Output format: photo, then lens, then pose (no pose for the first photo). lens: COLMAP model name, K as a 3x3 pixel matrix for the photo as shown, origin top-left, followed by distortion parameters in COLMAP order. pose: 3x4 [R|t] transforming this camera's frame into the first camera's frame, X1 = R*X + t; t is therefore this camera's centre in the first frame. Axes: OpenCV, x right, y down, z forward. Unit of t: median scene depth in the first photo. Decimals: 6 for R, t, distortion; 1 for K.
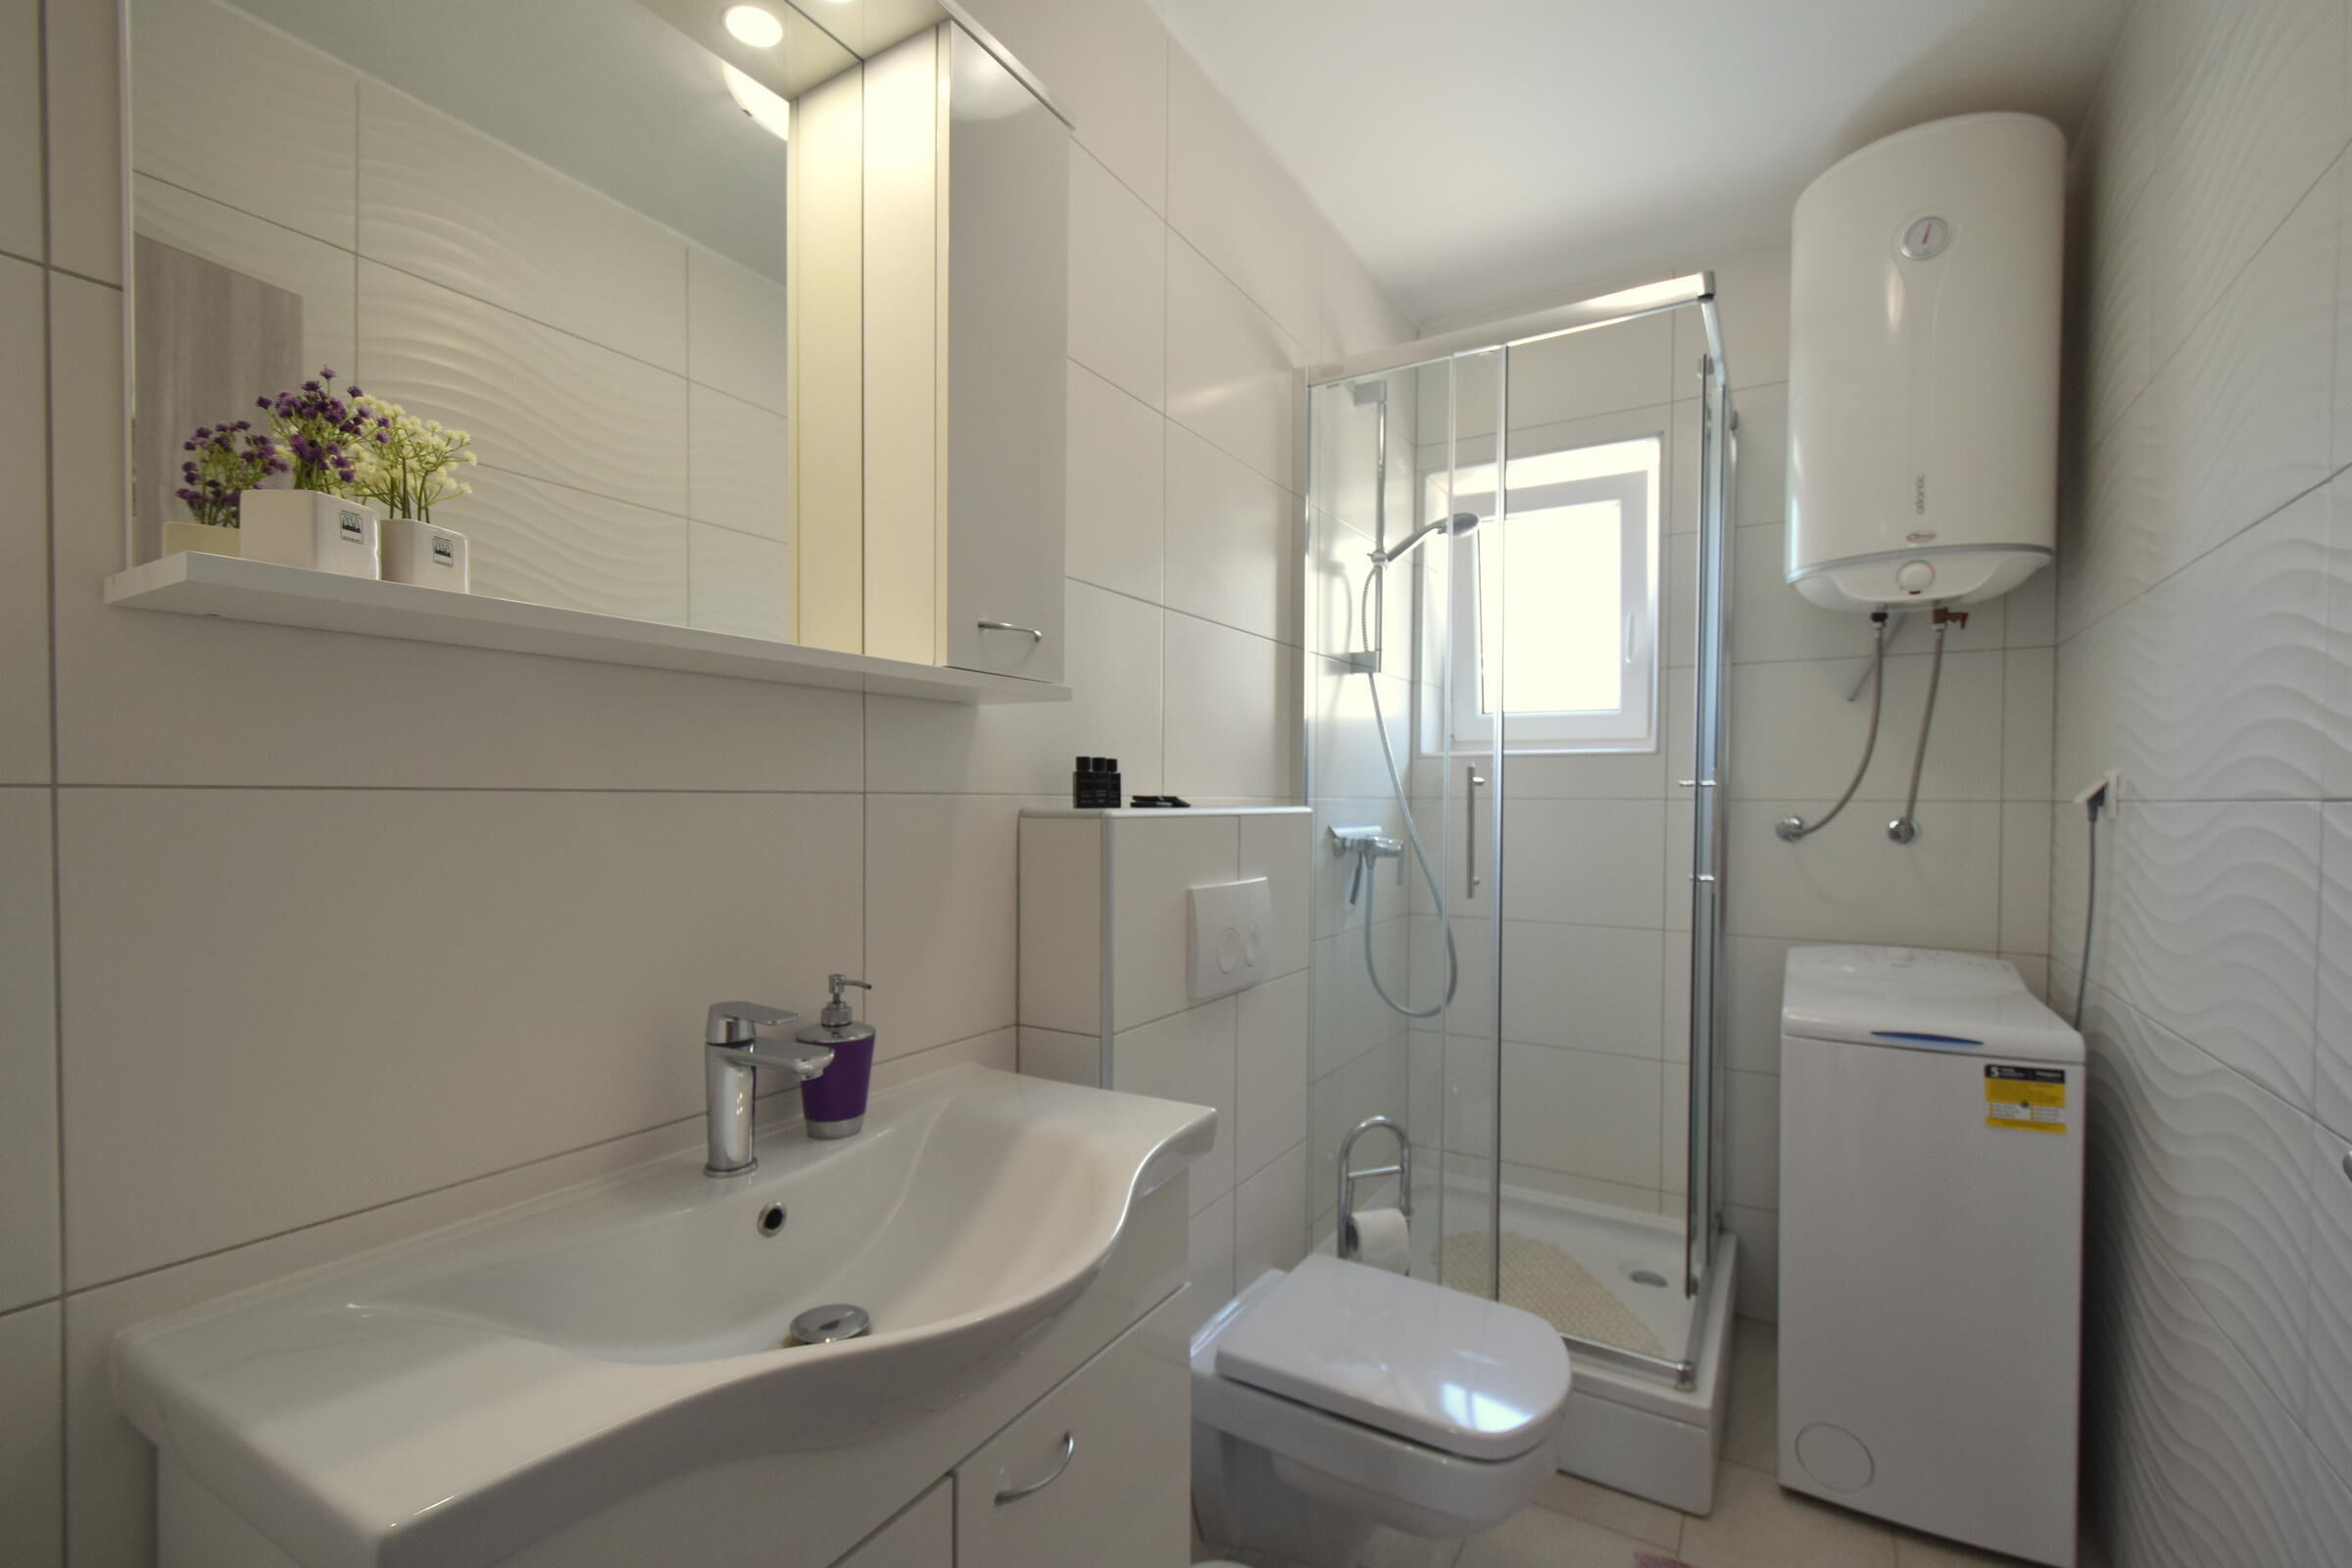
lens RADIAL K [[1032.0, 0, 1180.7], [0, 1032.0, 821.1], [0, 0, 1]] dist [0.001659, -0.000191]
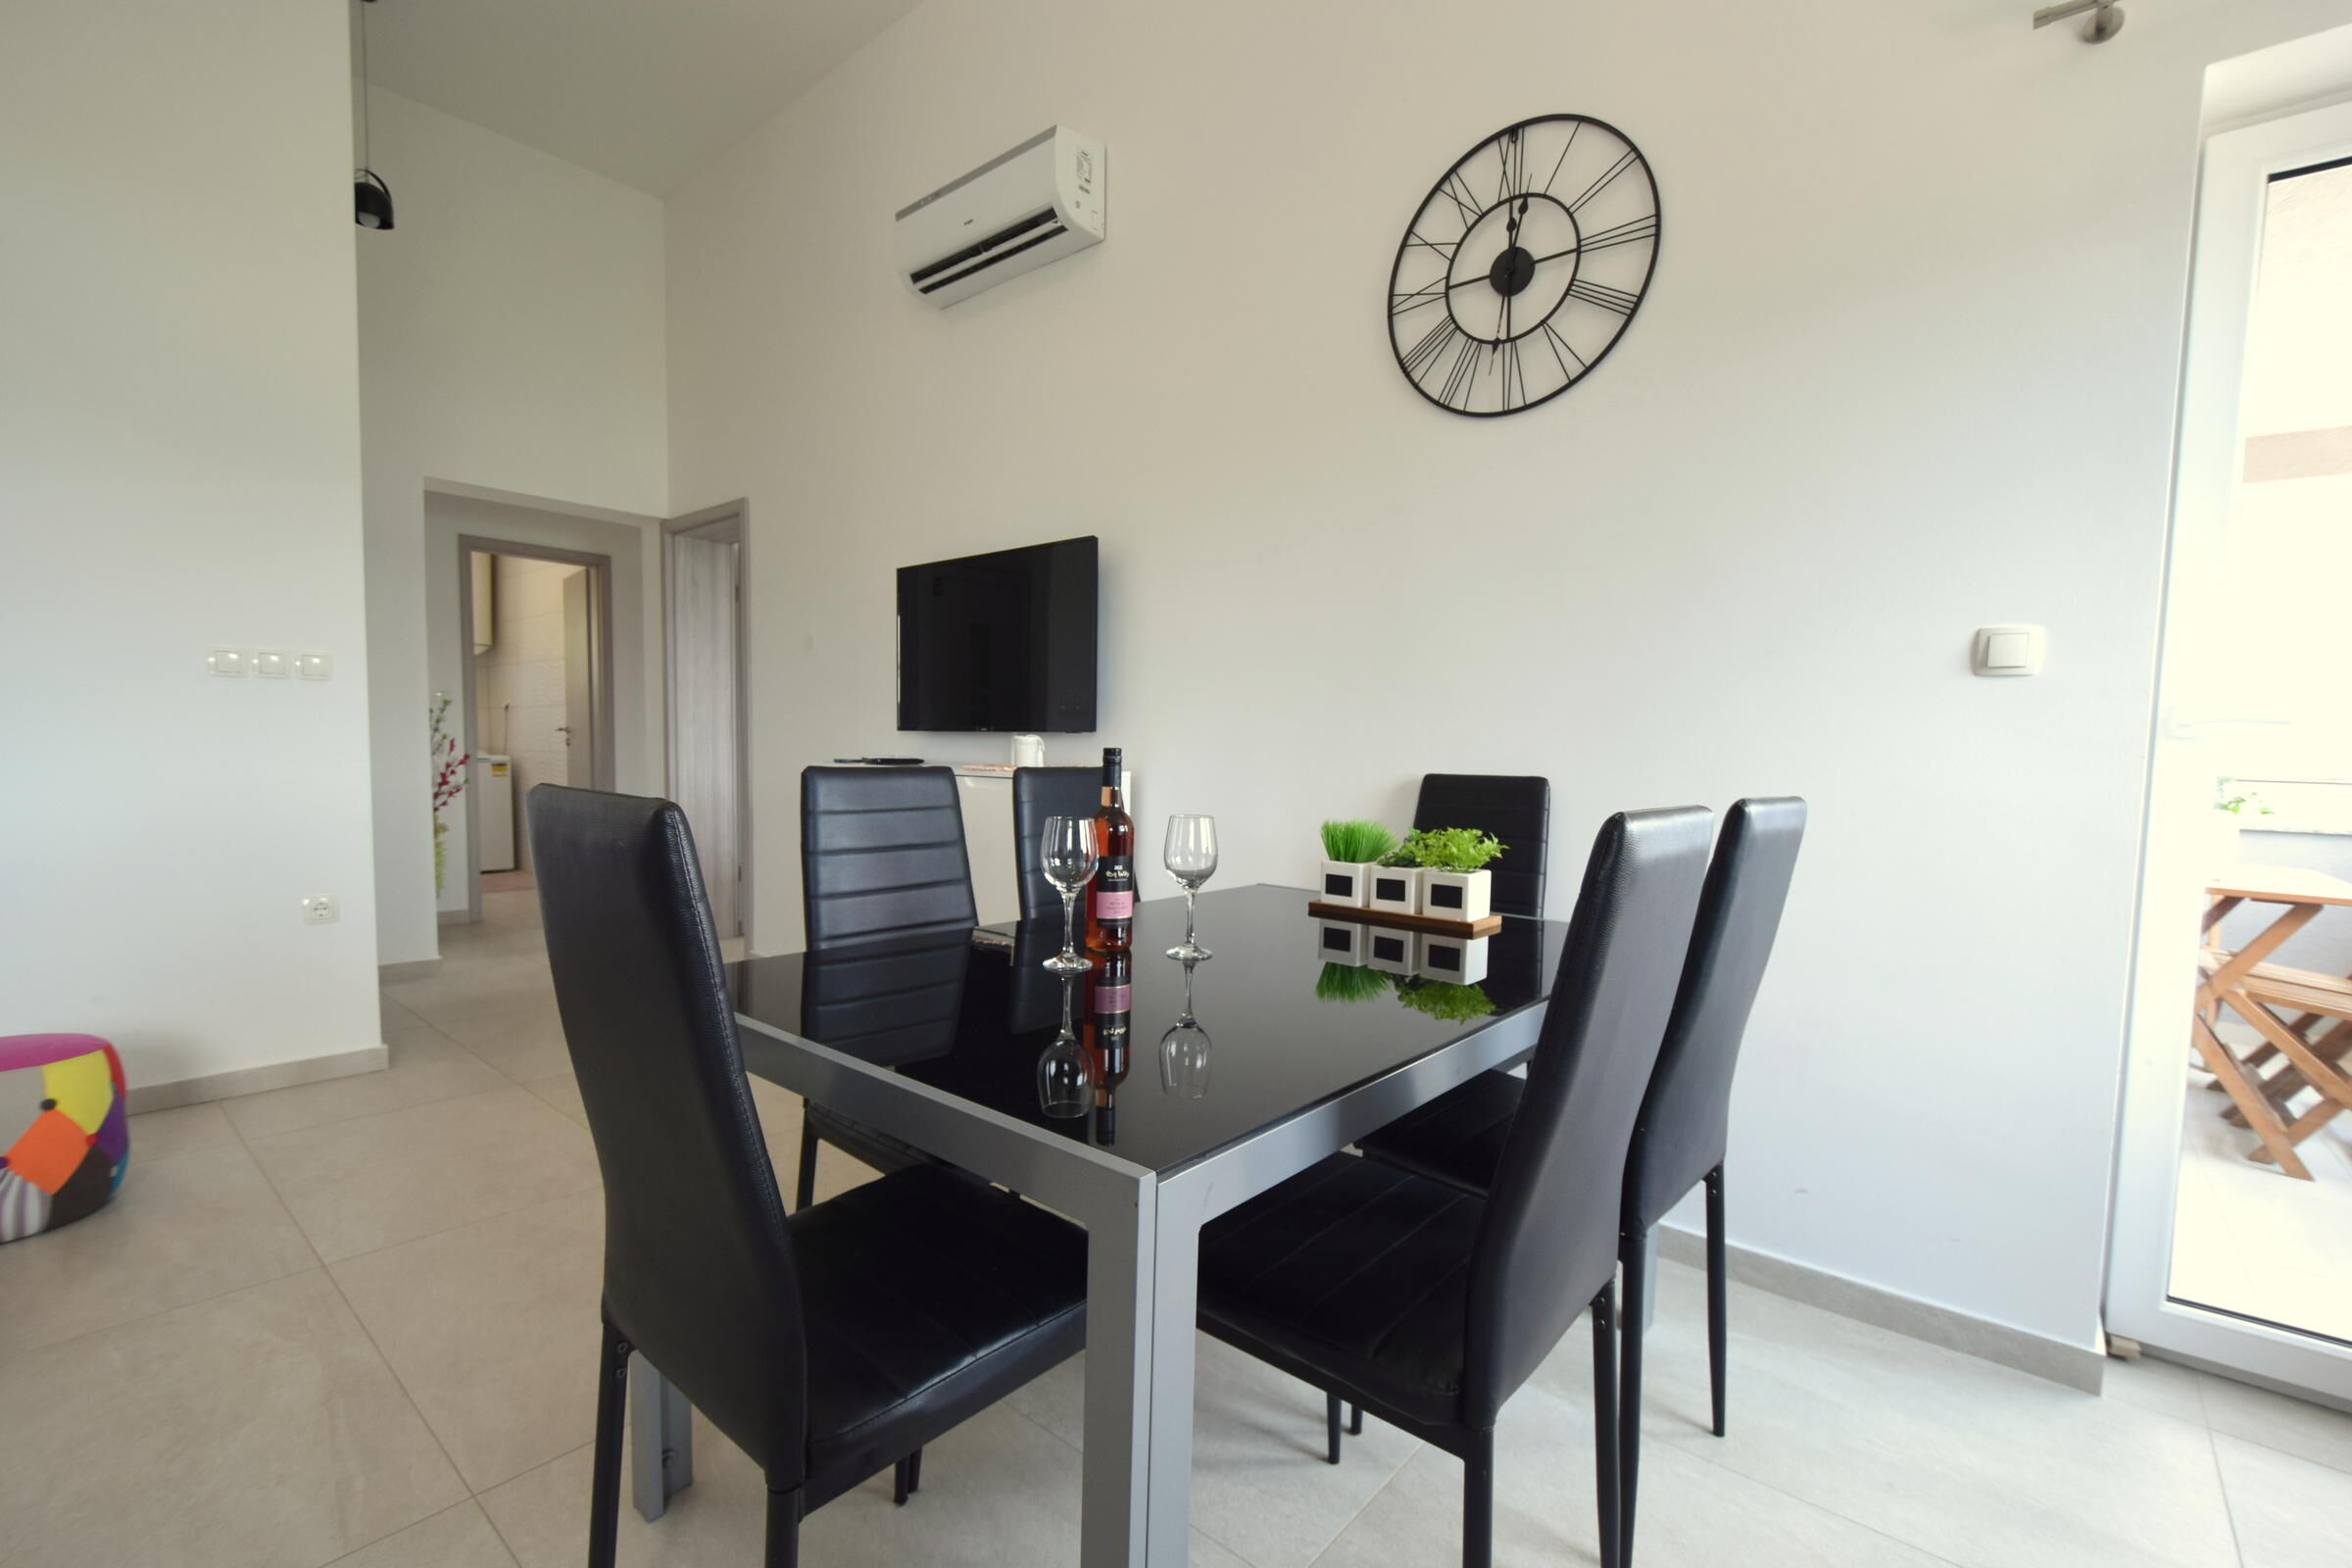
lens RADIAL K [[1032.0, 0, 1180.7], [0, 1032.0, 821.1], [0, 0, 1]] dist [0.001659, -0.000191]
pose [[0.162402, -0.070780, 0.984183, -2.854239], [0.001998, 0.997445, 0.071404, 0.146392], [-0.986723, -0.009630, 0.162129, -2.424502]]
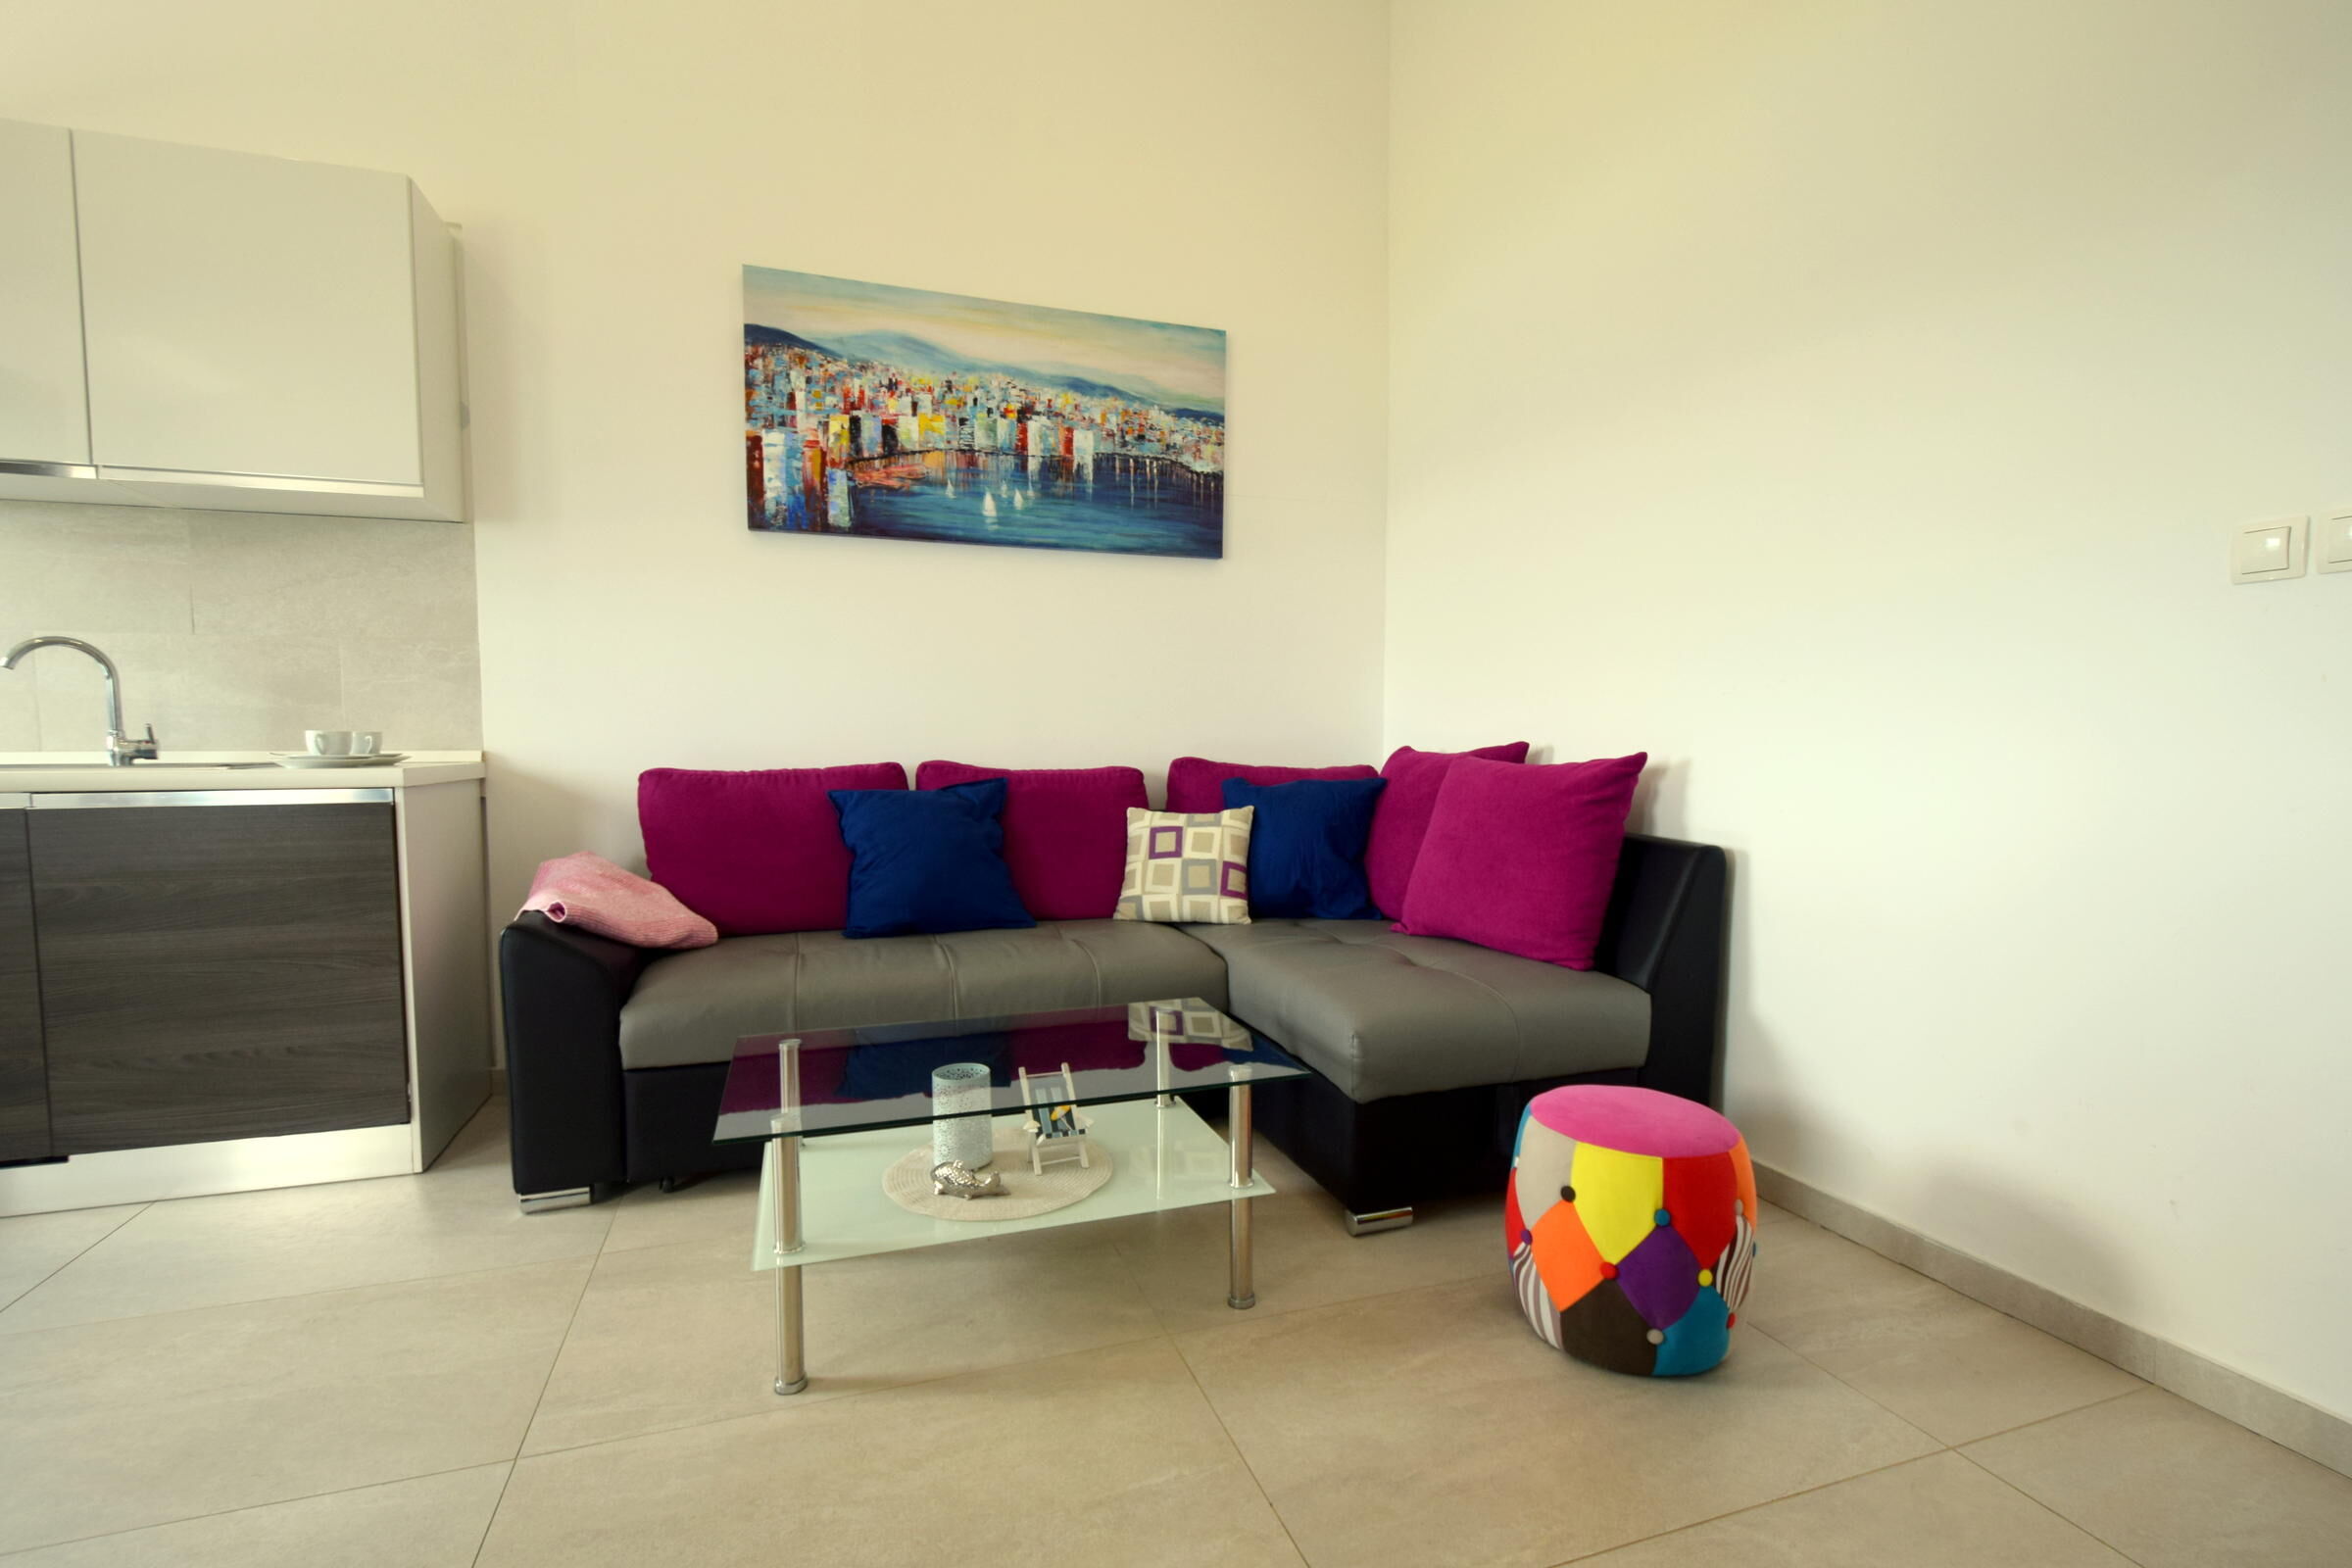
lens RADIAL K [[1073.0, 0, 1188.4], [0, 1073.0, 813.6], [0, 0, 1]] dist [0.009709, -0.007273]
pose [[0.767284, 0.038186, -0.640169, -1.703321], [-0.011951, 0.998904, 0.045259, 0.183171], [0.641196, -0.027076, 0.766900, -1.917165]]
